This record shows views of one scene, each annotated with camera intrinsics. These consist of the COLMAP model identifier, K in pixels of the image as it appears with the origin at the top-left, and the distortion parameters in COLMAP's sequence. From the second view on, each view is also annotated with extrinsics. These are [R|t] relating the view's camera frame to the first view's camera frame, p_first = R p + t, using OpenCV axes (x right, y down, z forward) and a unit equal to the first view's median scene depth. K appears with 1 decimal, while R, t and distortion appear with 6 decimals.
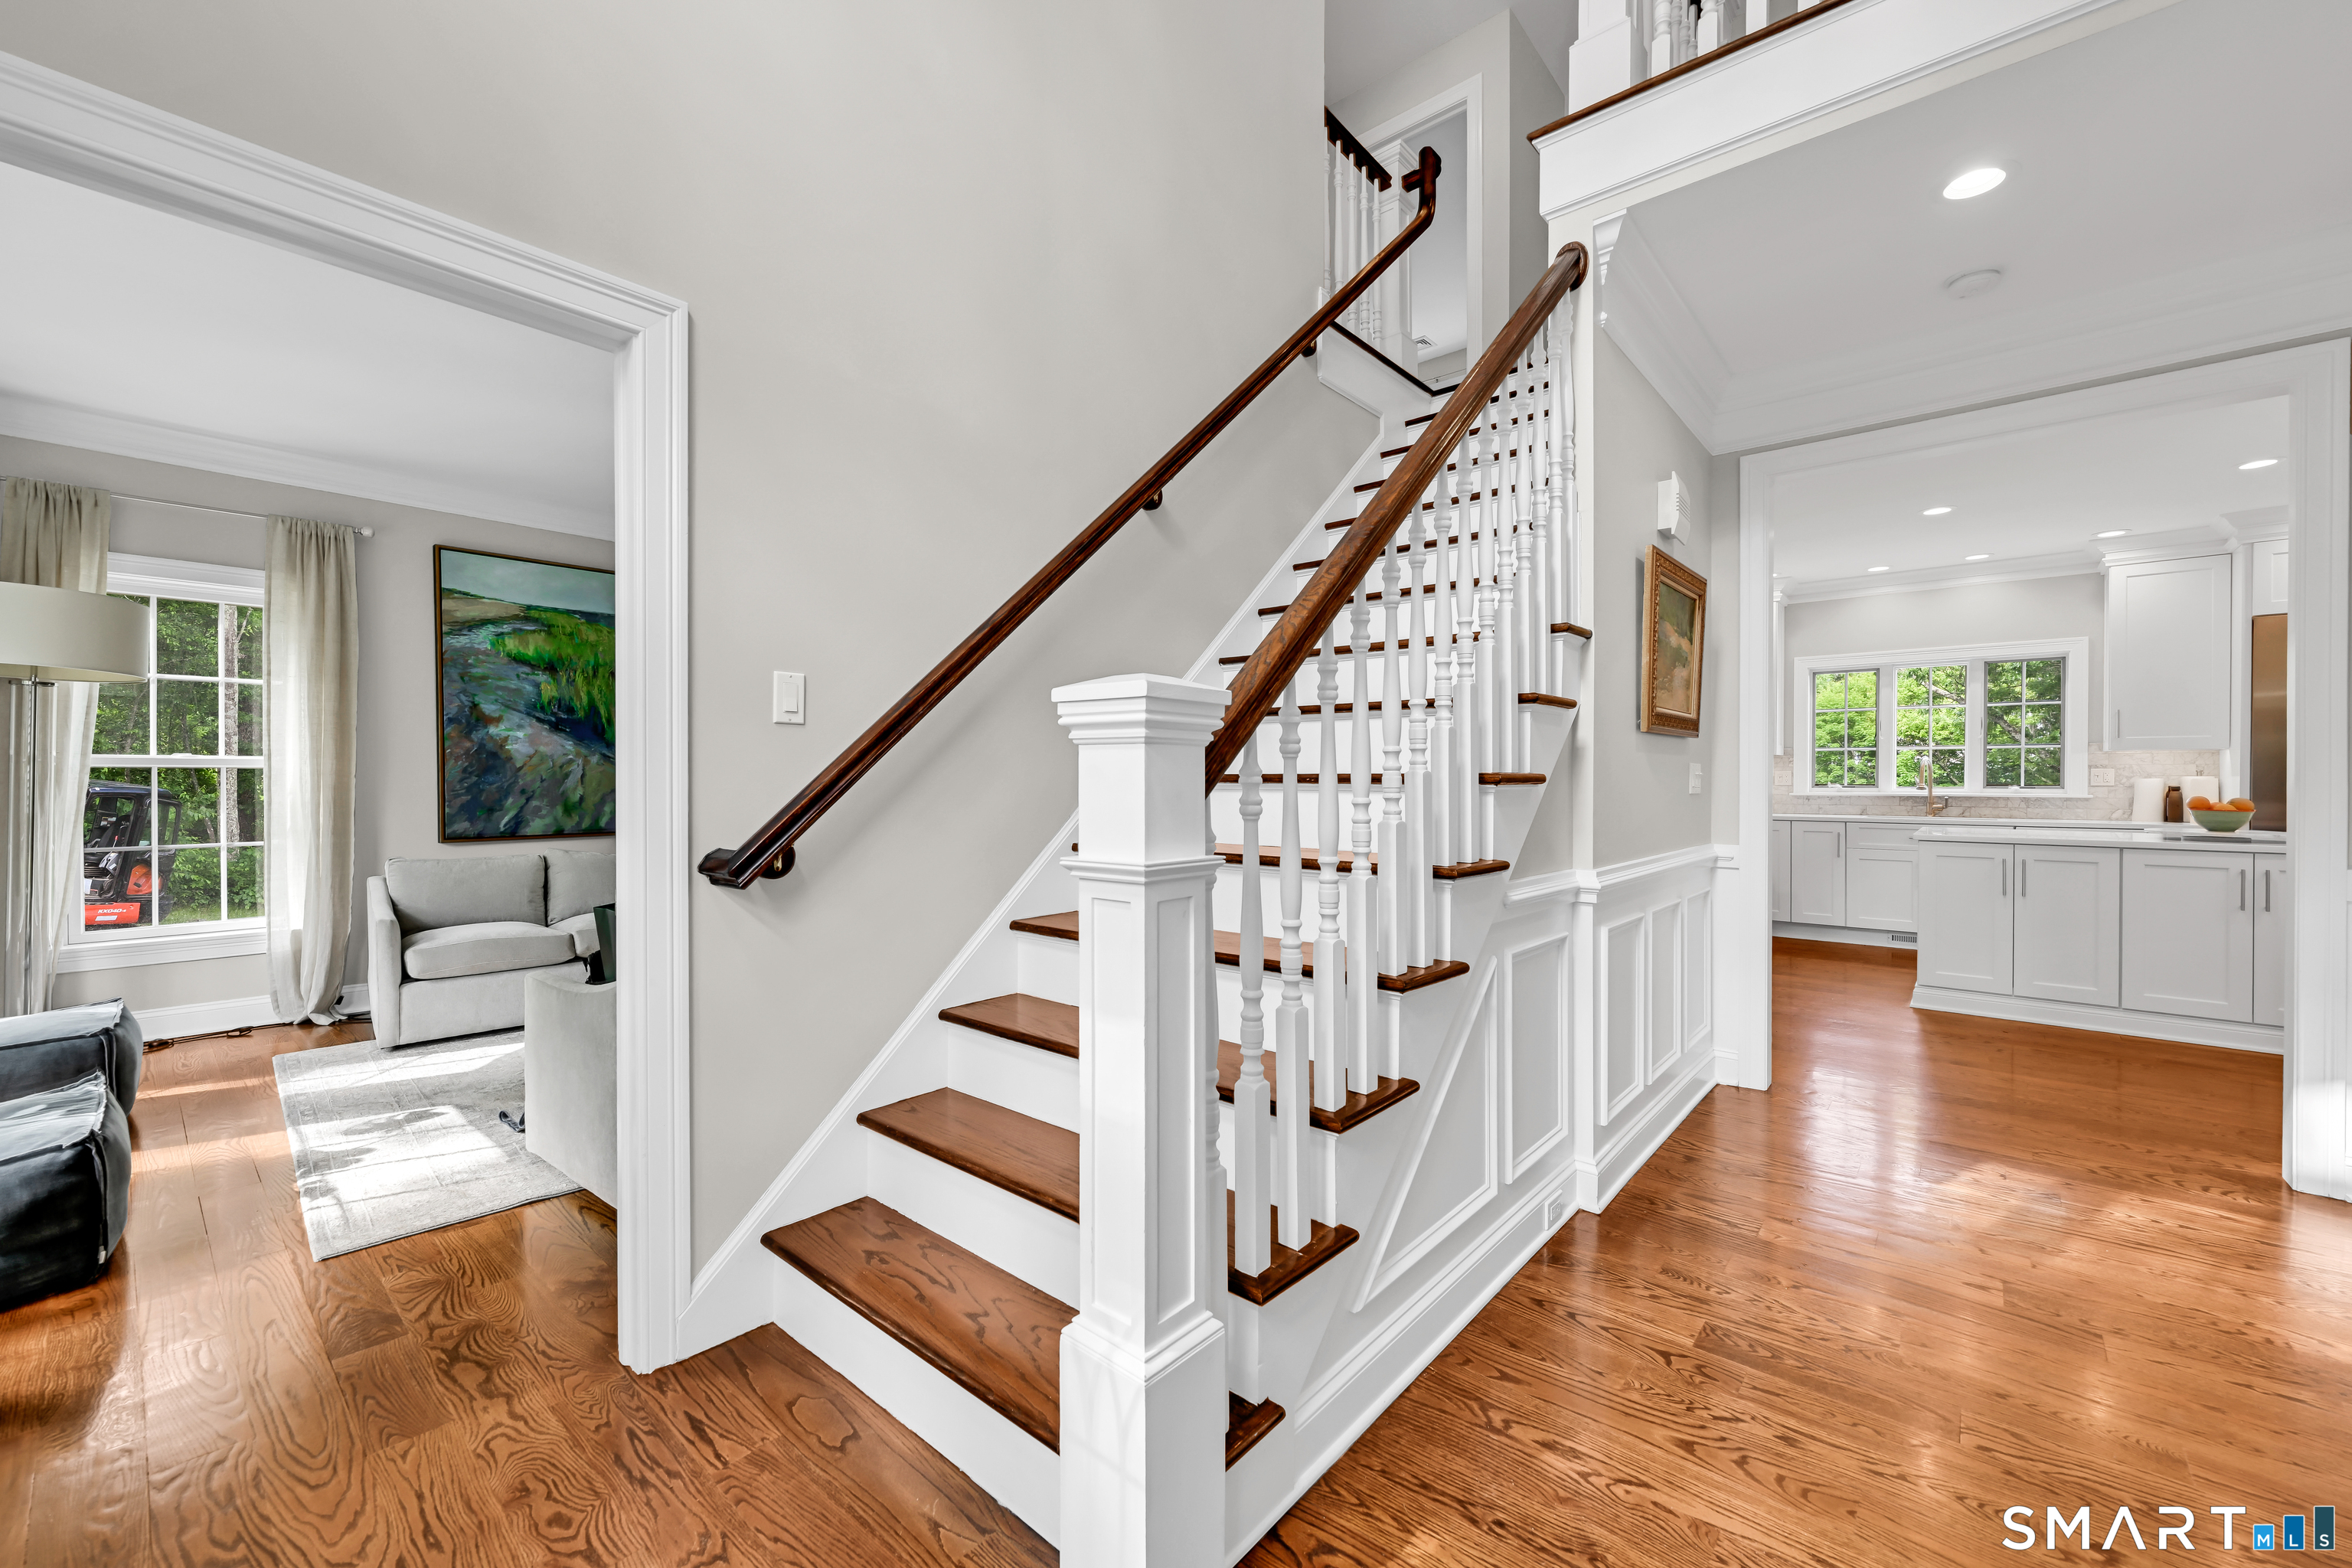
lens RADIAL K [[937.9, 0, 1185.3], [0, 937.9, 781.1], [0, 0, 1]] dist [-0.000422, -0.000043]
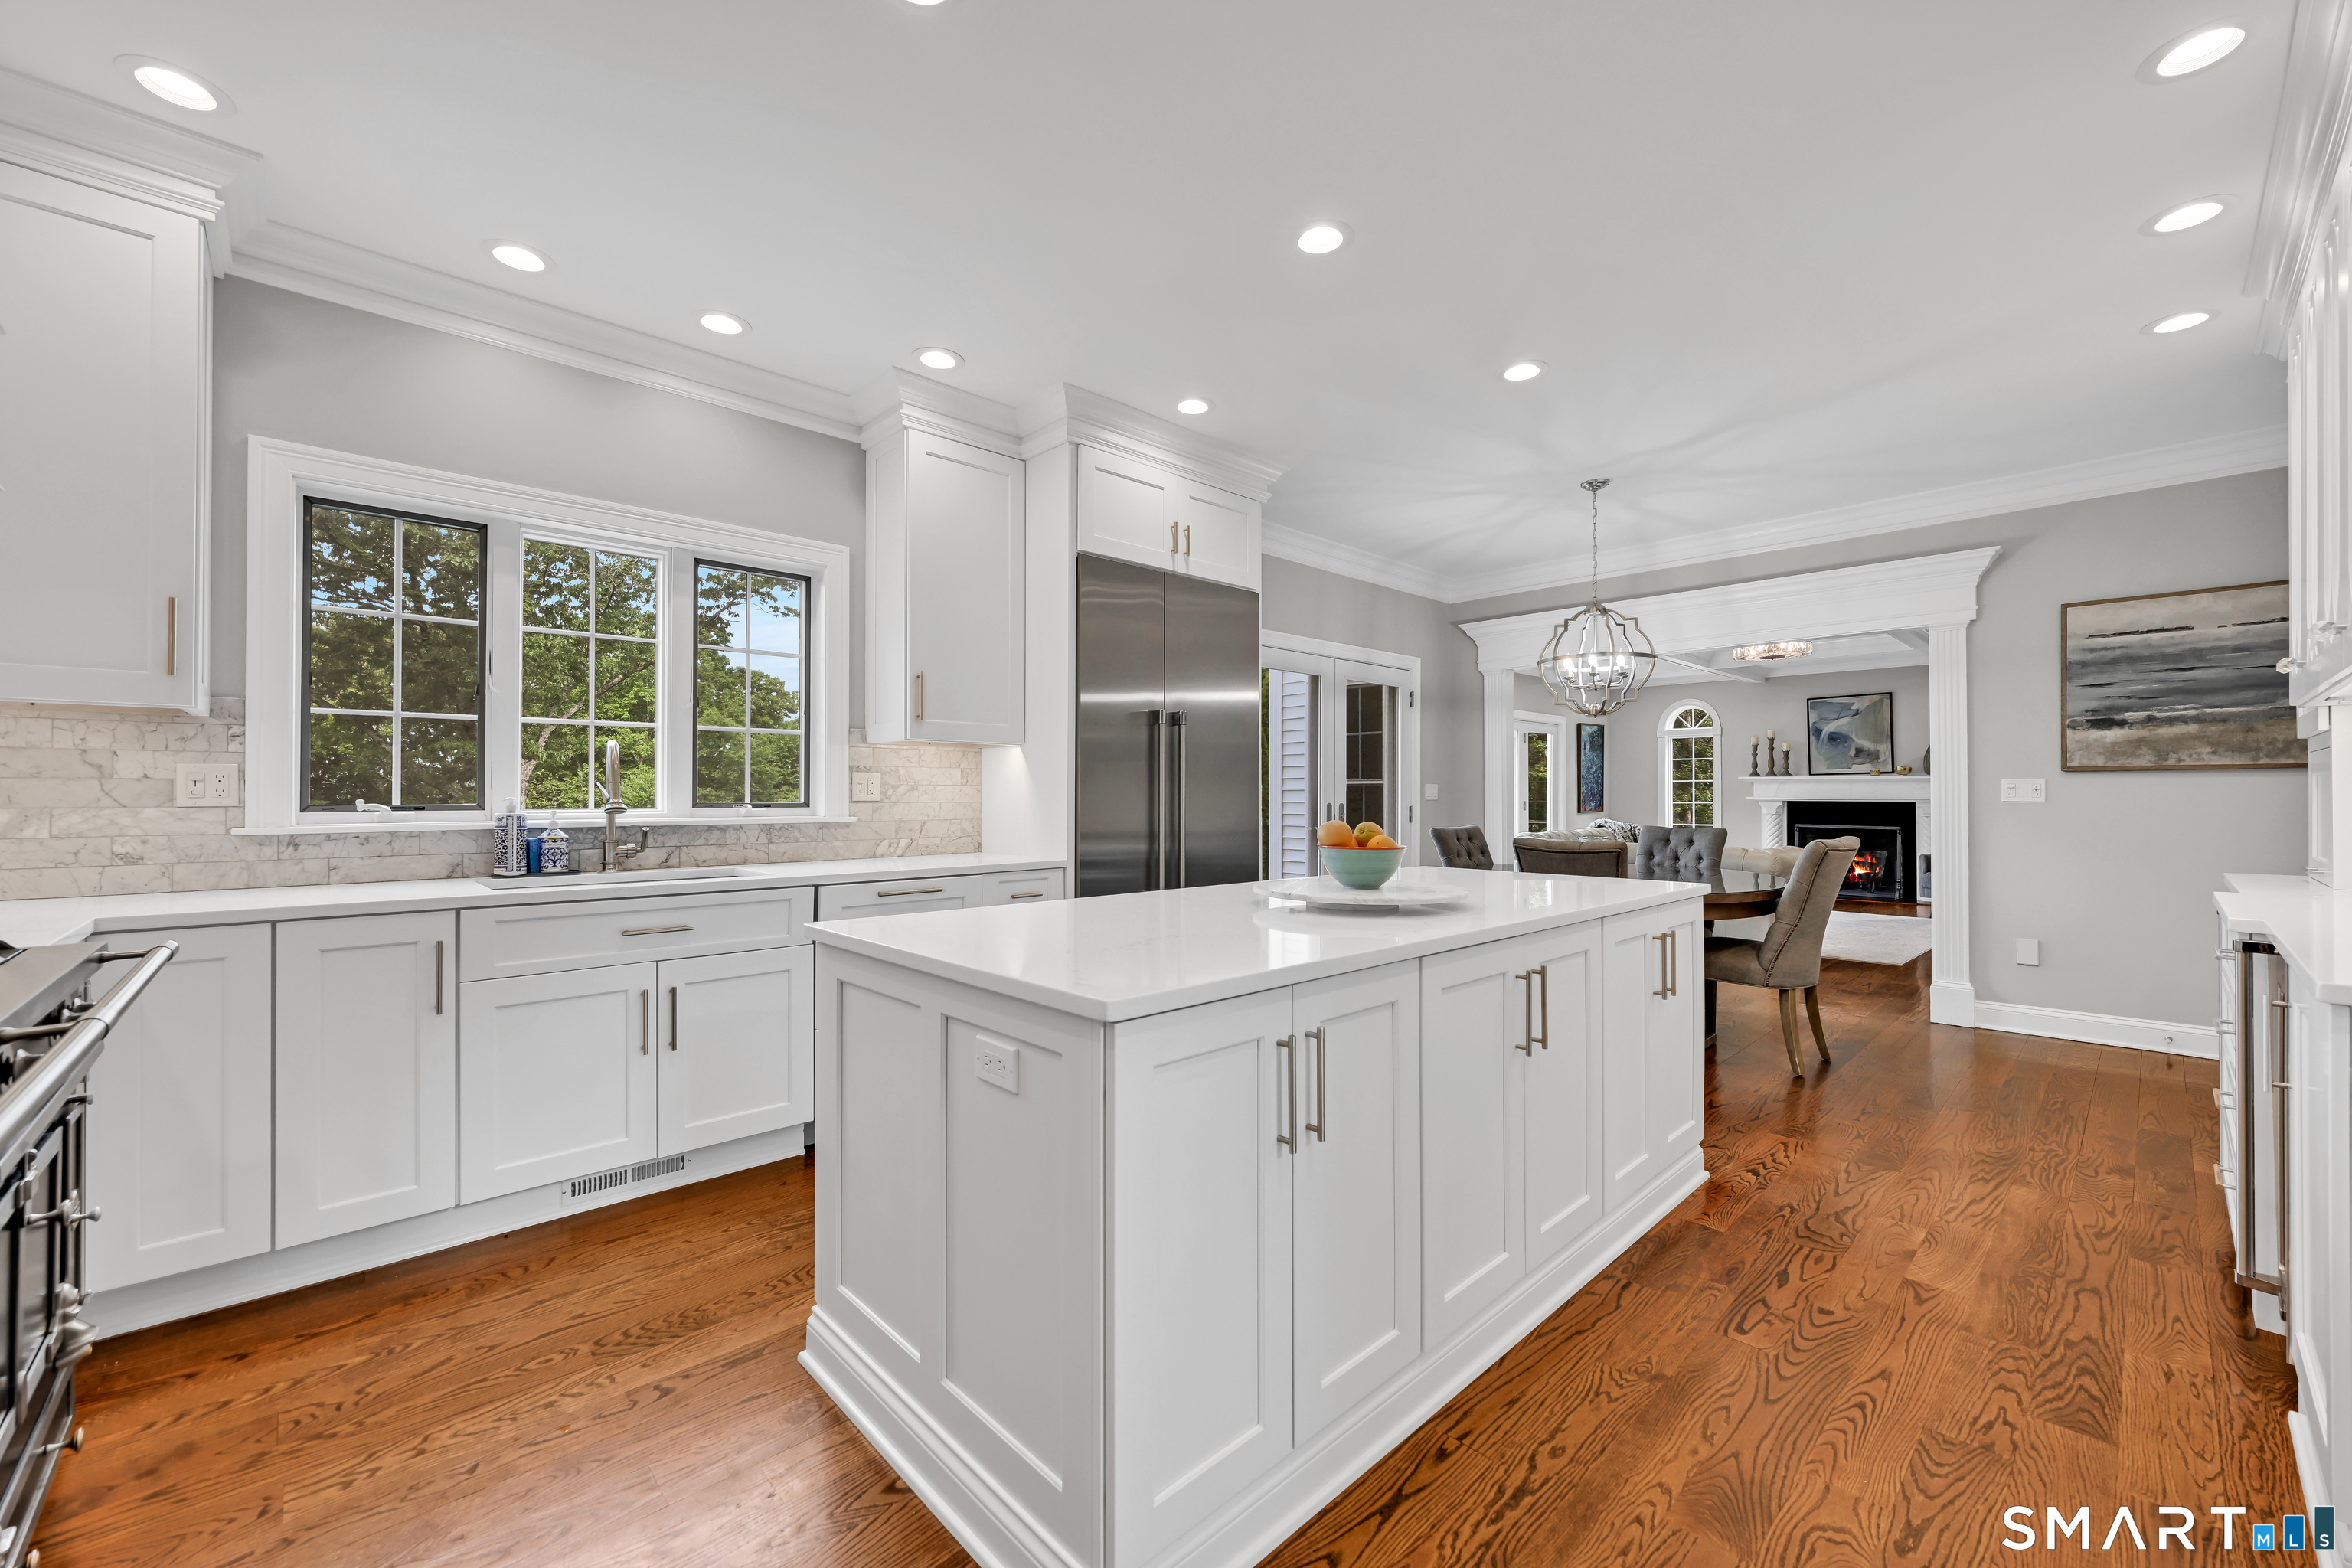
lens RADIAL K [[937.9, 0, 1186.0], [0, 937.9, 791.4], [0, 0, 1]] dist [-0.000422, -0.000043]
pose [[0.097879, 0.005266, 0.995184, 0.379688], [0.001601, 0.999984, -0.005449, 0.001943], [-0.995197, 0.002126, 0.097869, 0.691219]]
